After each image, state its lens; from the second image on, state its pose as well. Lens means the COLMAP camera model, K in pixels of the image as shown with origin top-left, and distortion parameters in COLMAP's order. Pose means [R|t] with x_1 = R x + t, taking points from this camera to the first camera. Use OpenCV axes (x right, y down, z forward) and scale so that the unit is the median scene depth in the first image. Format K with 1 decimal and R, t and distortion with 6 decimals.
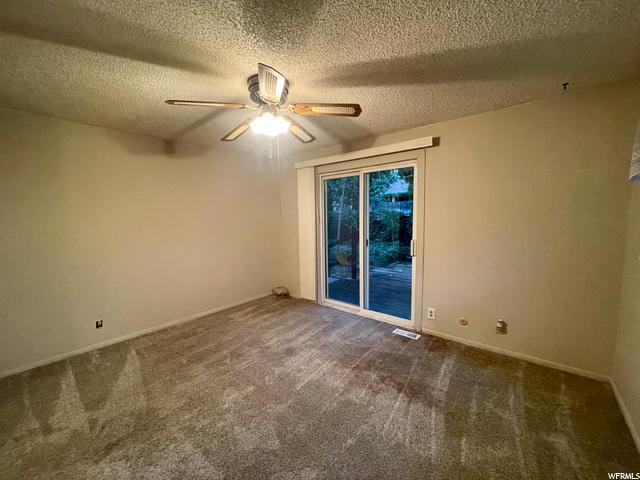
lens RADIAL K [[260.5, 0, 320.0], [0, 260.5, 240.0], [0, 0, 1]] dist [0.000528, 0.000033]
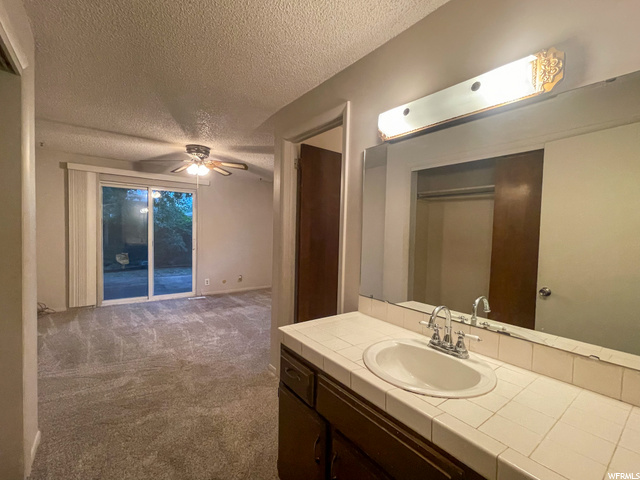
lens RADIAL K [[286.7, 0, 320.0], [0, 286.7, 240.0], [0, 0, 1]] dist [-0.000173, -0.000019]
pose [[0.215265, -0.011377, 0.976489, -1.267460], [0.070357, 0.997514, -0.003888, 0.072664], [-0.974018, 0.069540, 0.215530, -0.130674]]
